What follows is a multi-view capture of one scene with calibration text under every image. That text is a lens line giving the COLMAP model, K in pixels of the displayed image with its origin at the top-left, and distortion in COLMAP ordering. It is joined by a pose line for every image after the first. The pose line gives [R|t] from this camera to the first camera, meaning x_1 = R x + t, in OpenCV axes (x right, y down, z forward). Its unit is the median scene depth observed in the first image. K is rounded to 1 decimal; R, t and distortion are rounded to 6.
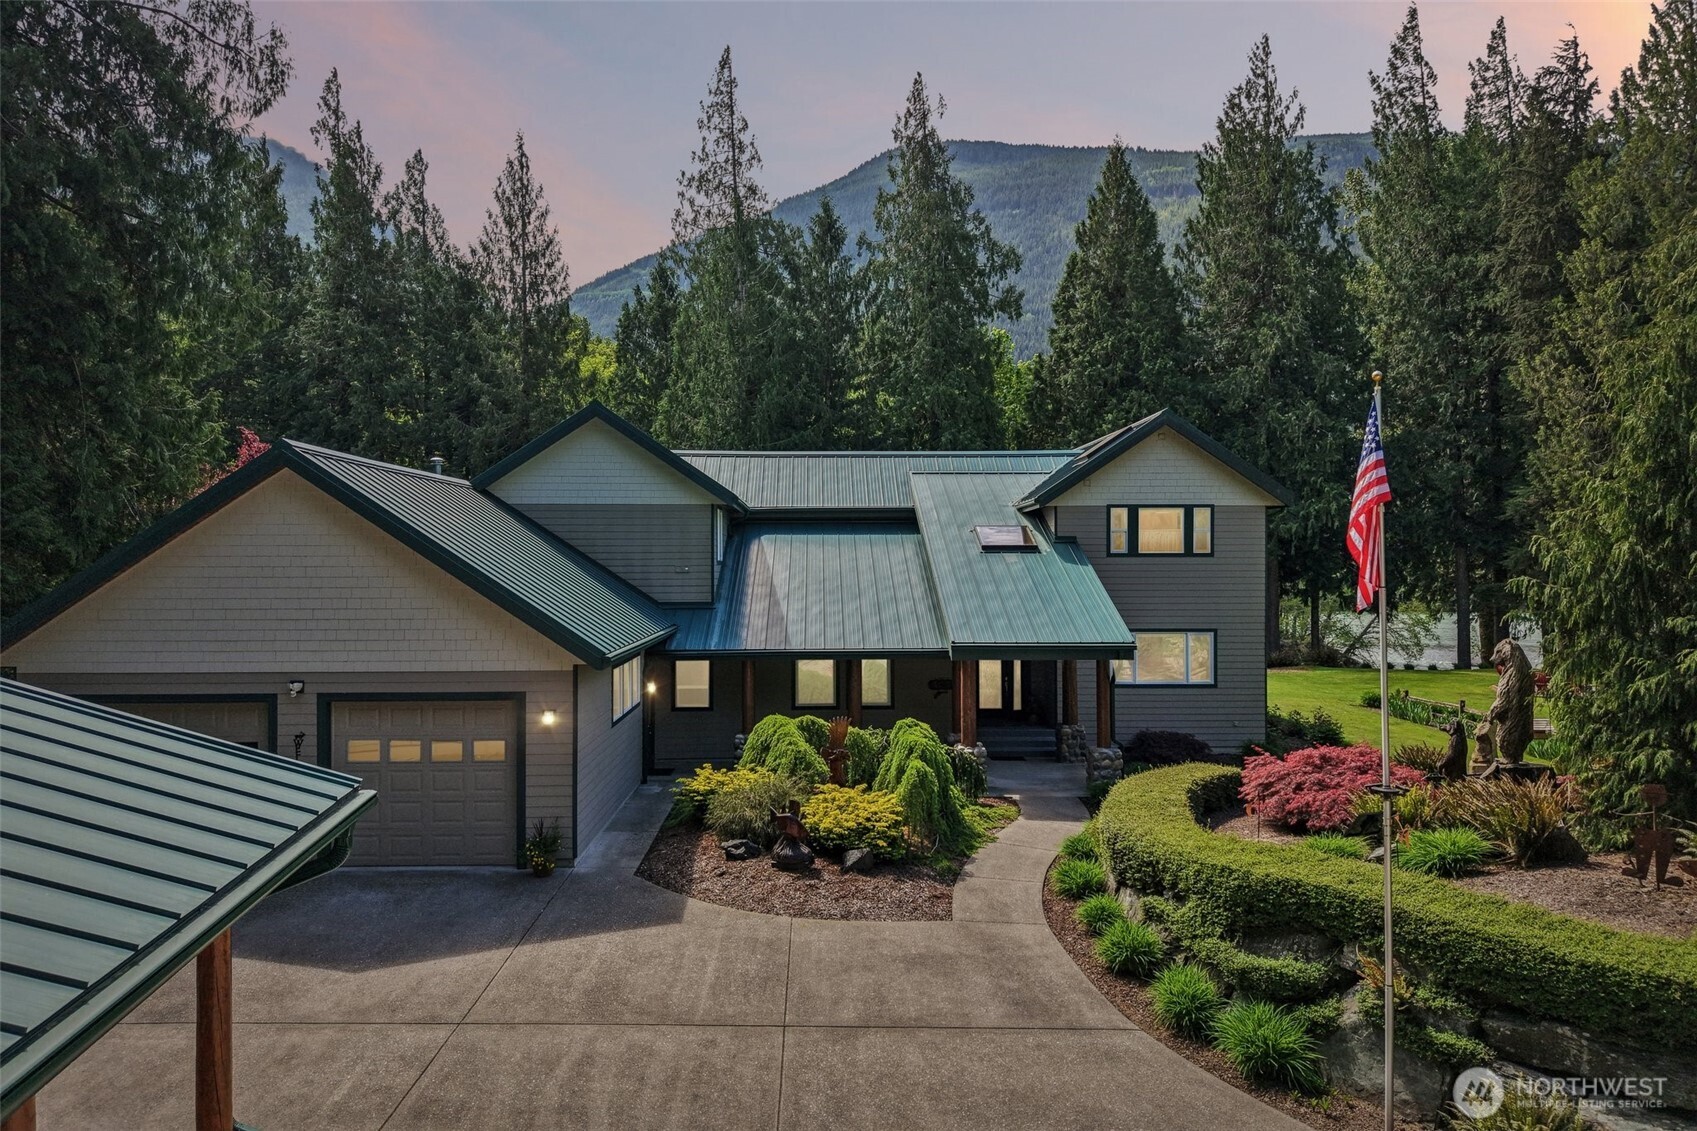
lens RADIAL K [[1134.2, 0, 846.4], [0, 1134.2, 603.2], [0, 0, 1]] dist [0.049152, -0.079369]
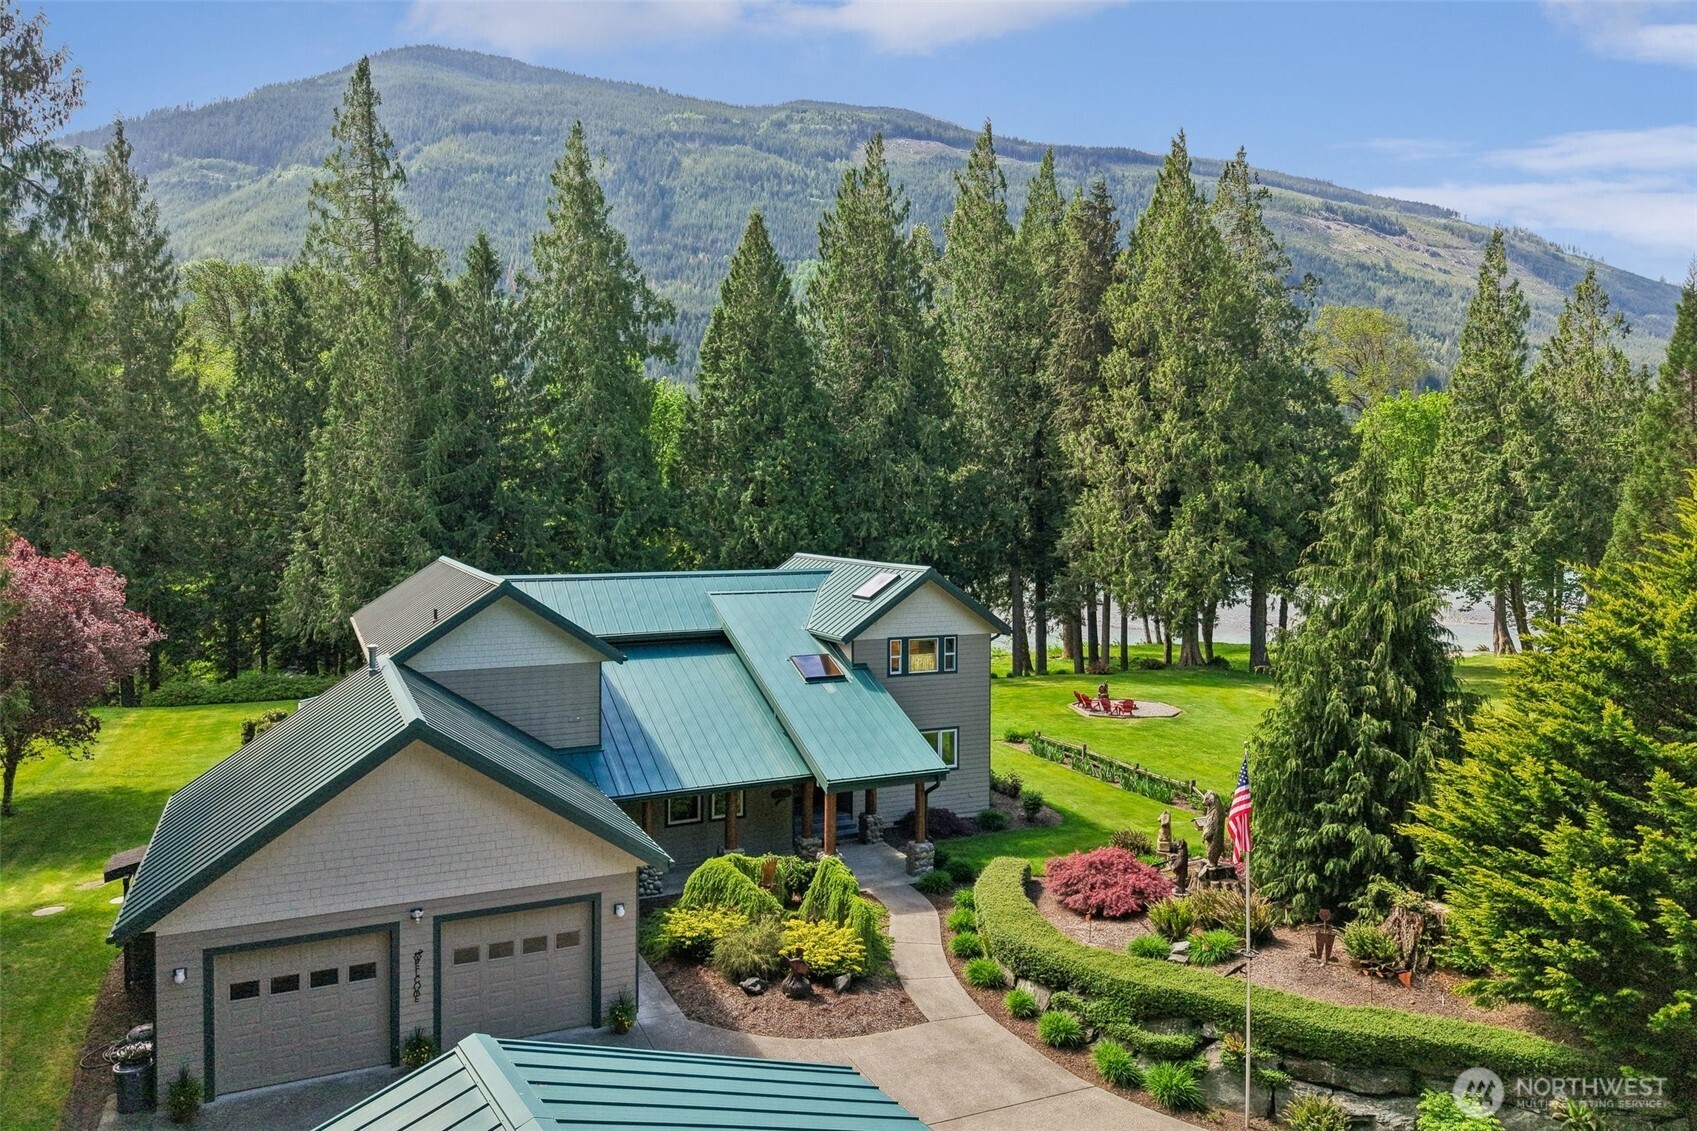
lens RADIAL K [[1165.5, 0, 848.5], [0, 1165.5, 565.5], [0, 0, 1]] dist [0.002811, -0.004310]
pose [[0.912245, -0.014483, 0.409389, -0.291145], [0.003642, 0.999622, 0.027248, -0.169581], [-0.409629, -0.023366, 0.911953, -0.159330]]
